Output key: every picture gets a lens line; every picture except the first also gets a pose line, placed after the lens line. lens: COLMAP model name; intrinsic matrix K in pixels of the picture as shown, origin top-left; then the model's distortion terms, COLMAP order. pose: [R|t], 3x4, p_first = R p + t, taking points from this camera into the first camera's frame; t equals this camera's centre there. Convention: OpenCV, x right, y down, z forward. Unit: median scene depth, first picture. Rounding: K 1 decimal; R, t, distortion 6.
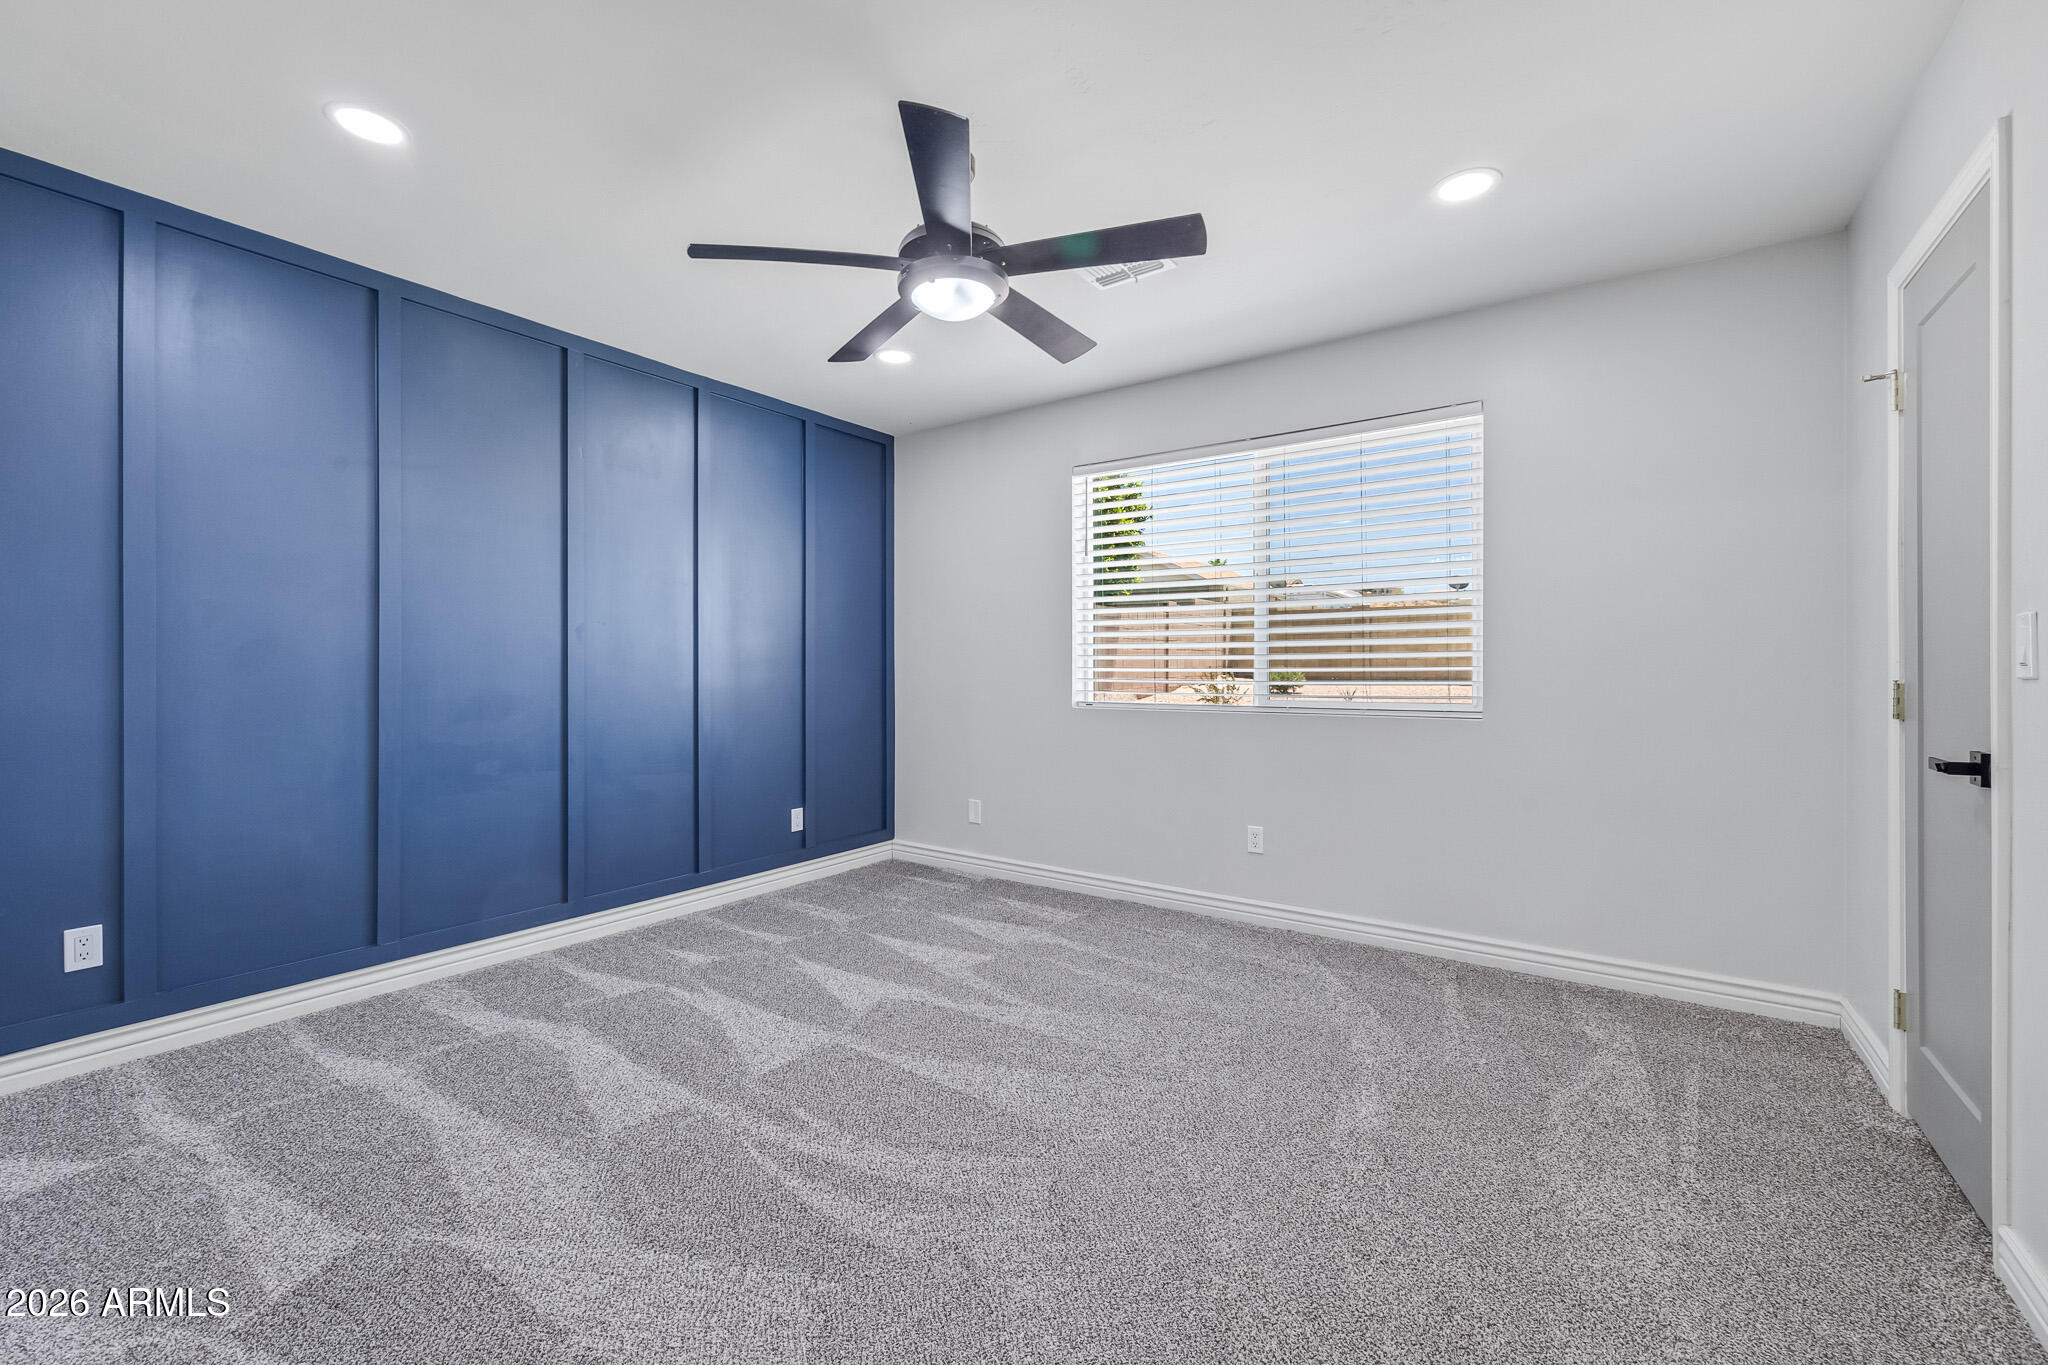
lens RADIAL K [[823.1, 0, 1029.1], [0, 823.1, 674.7], [0, 0, 1]] dist [-0.004707, -0.000023]
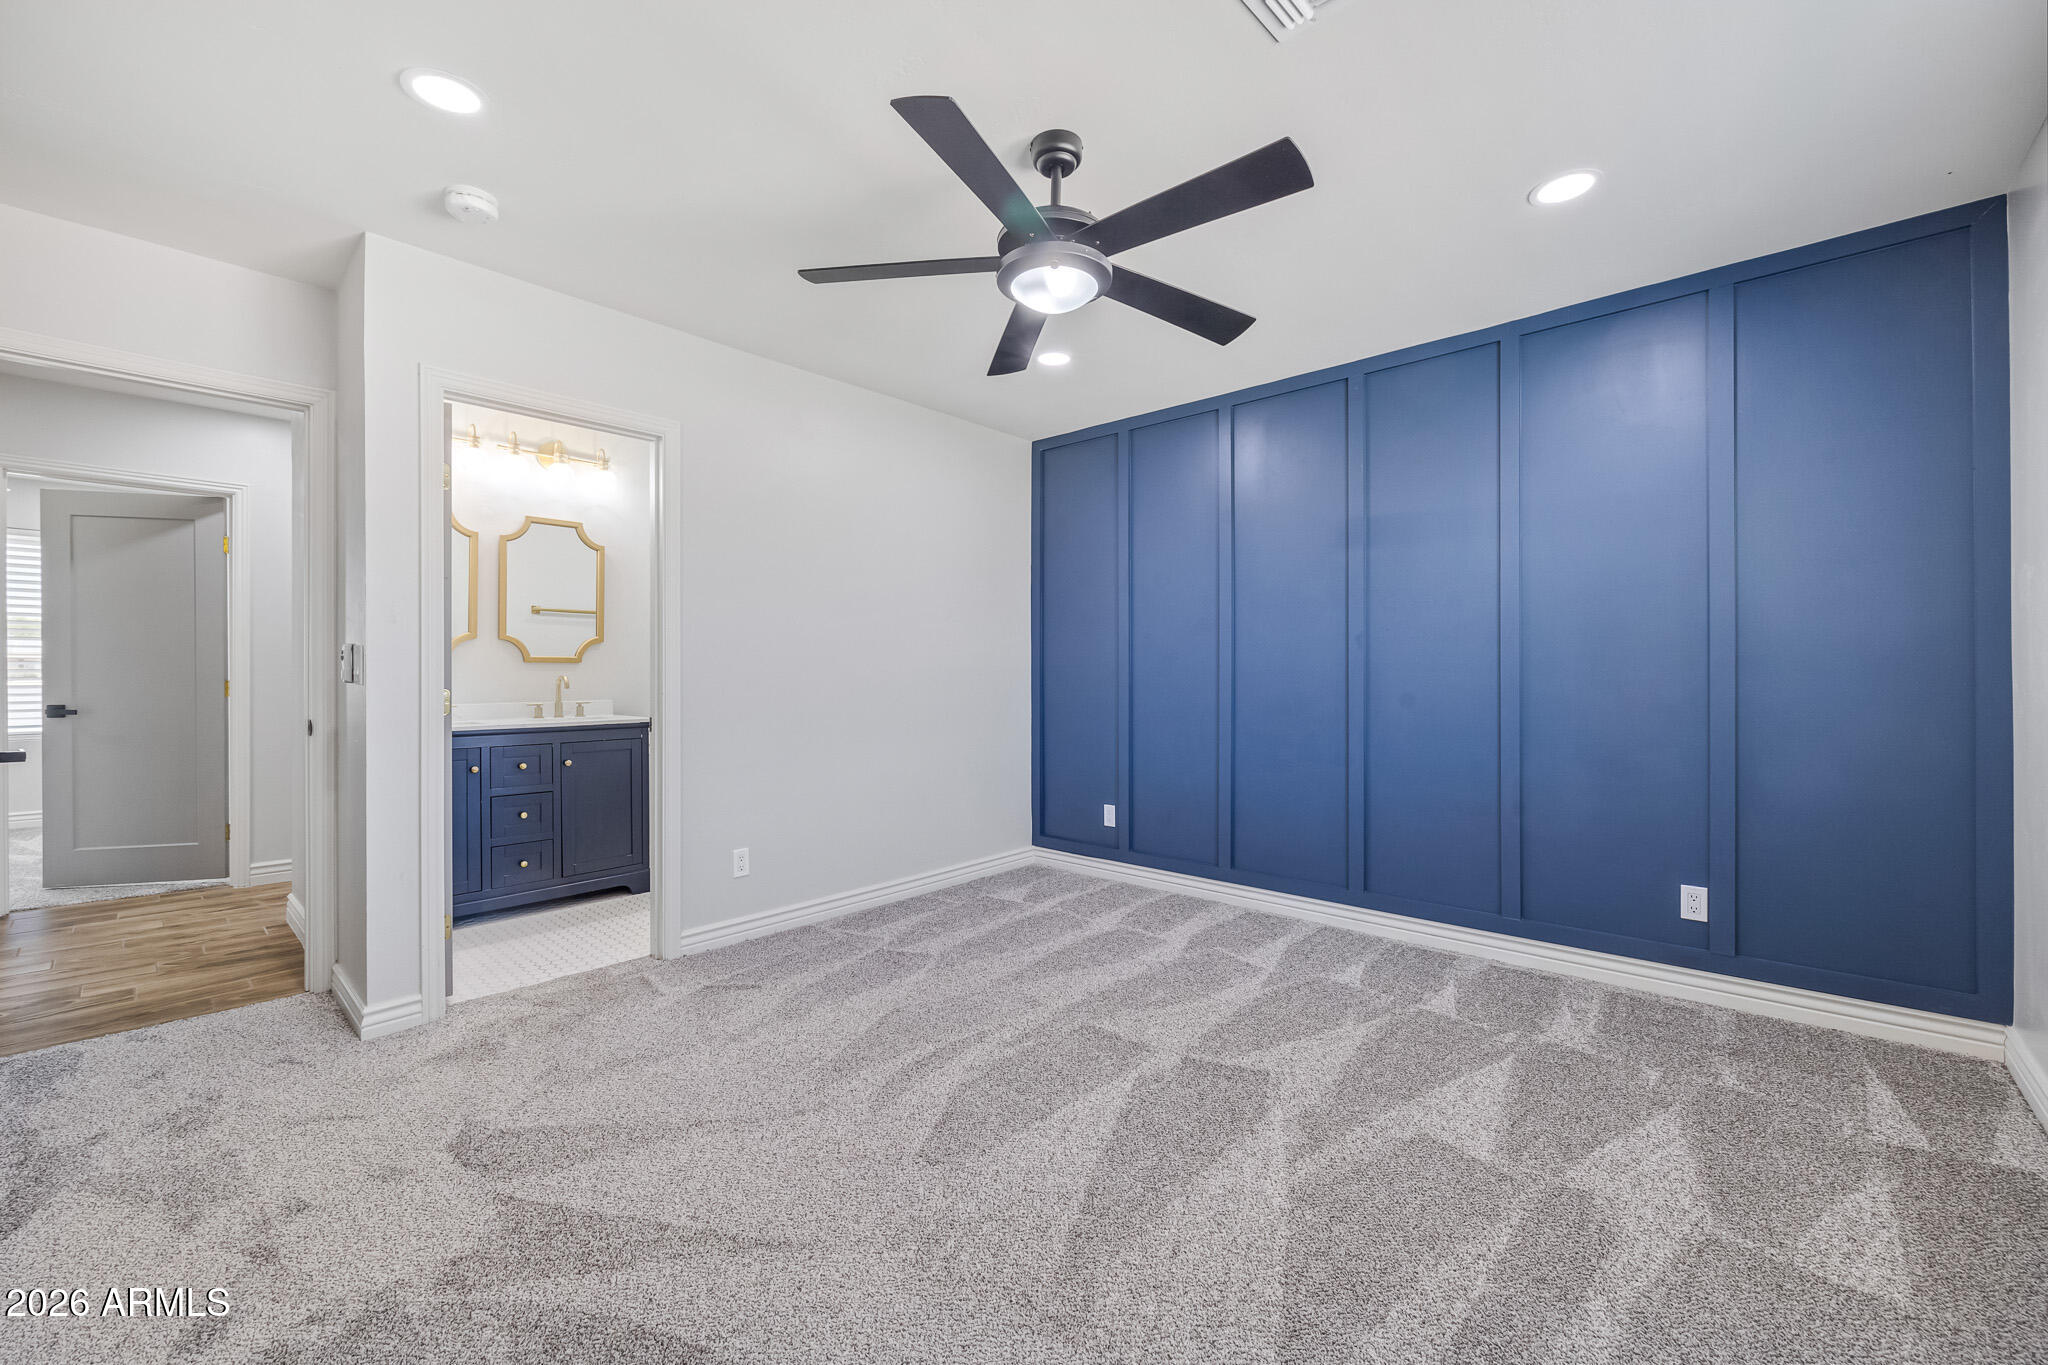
lens RADIAL K [[823.1, 0, 1028.1], [0, 823.1, 674.0], [0, 0, 1]] dist [-0.004707, -0.000023]
pose [[-0.133321, 0.003882, -0.991065, 0.677563], [-0.001983, 0.999989, 0.004184, -0.015671], [0.991071, 0.002523, -0.133312, 0.846301]]
